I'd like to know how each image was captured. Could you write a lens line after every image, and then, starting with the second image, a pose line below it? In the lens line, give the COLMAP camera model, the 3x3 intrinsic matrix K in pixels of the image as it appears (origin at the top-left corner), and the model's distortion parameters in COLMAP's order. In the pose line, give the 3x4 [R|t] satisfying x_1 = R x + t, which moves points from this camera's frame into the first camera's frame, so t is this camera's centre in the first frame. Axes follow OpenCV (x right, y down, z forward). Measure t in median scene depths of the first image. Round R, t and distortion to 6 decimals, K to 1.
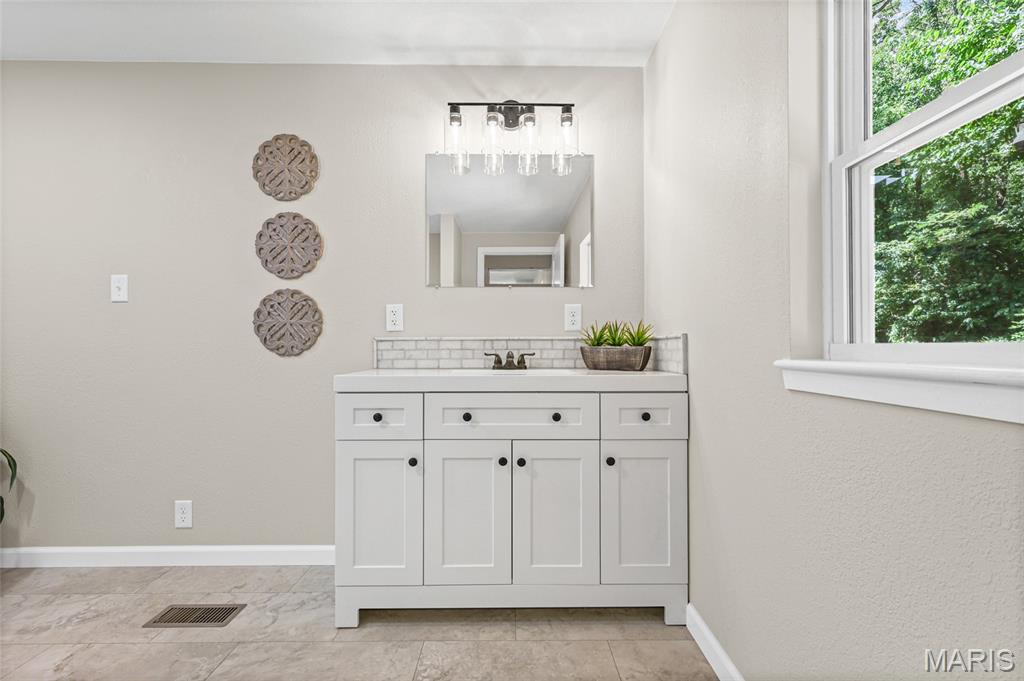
lens RADIAL K [[451.0, 0, 511.0], [0, 451.0, 342.6], [0, 0, 1]] dist [0.002741, 0.000443]
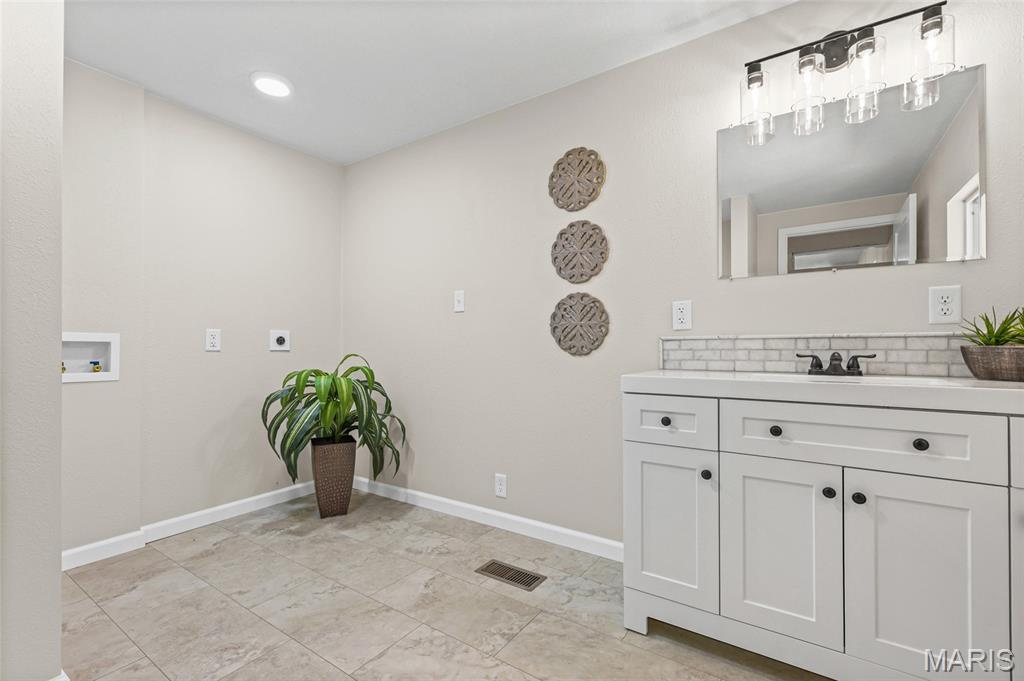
lens RADIAL K [[451.0, 0, 511.0], [0, 451.0, 340.6], [0, 0, 1]] dist [0.002741, 0.000443]
pose [[0.823021, -0.008608, -0.567946, -0.019778], [0.006852, 0.999963, -0.005226, -0.000298], [0.567970, 0.000410, 0.823049, 0.030786]]
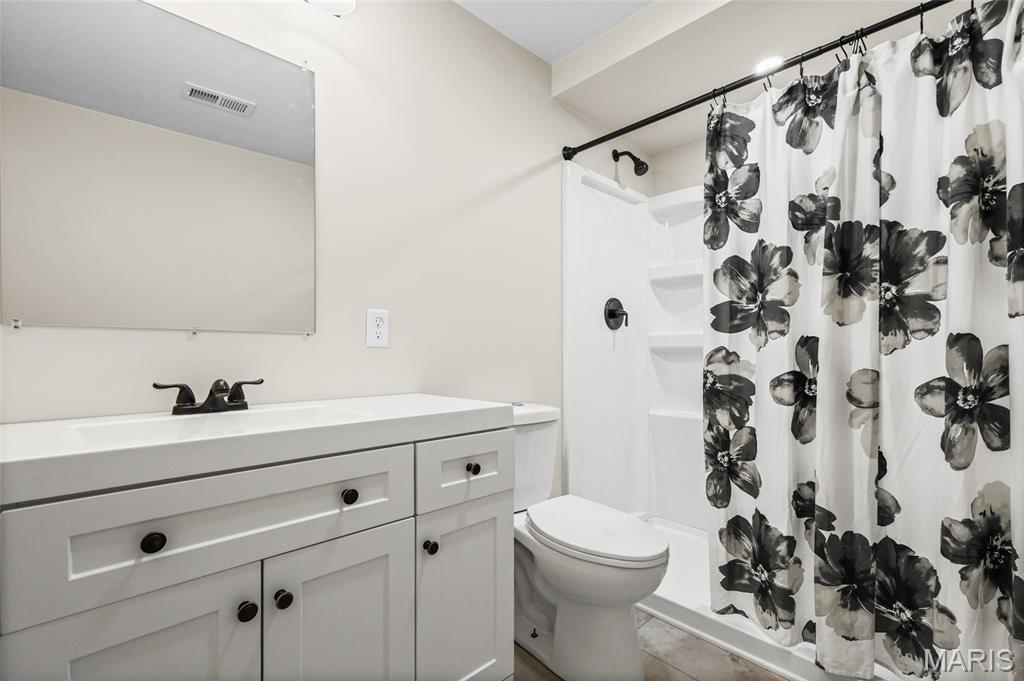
lens RADIAL K [[451.0, 0, 512.2], [0, 451.0, 352.3], [0, 0, 1]] dist [0.002741, 0.000443]
pose [[0.731405, -0.002850, 0.681937, -0.110289], [-0.004065, 0.999955, 0.008539, -0.018410], [-0.681931, -0.009017, 0.731361, 0.351840]]
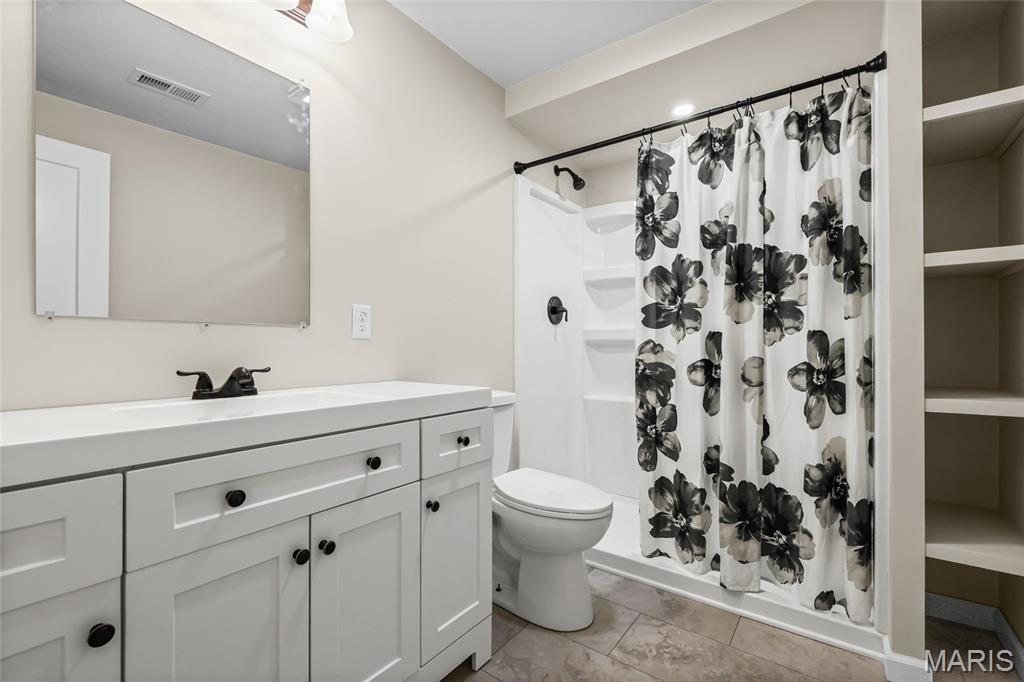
lens RADIAL K [[451.0, 0, 514.4], [0, 451.0, 342.9], [0, 0, 1]] dist [0.002741, 0.000443]
pose [[0.598699, 0.002641, 0.800970, -0.256573], [-0.006487, 0.999978, 0.001551, -0.015720], [-0.800948, -0.006125, 0.598703, 0.332366]]
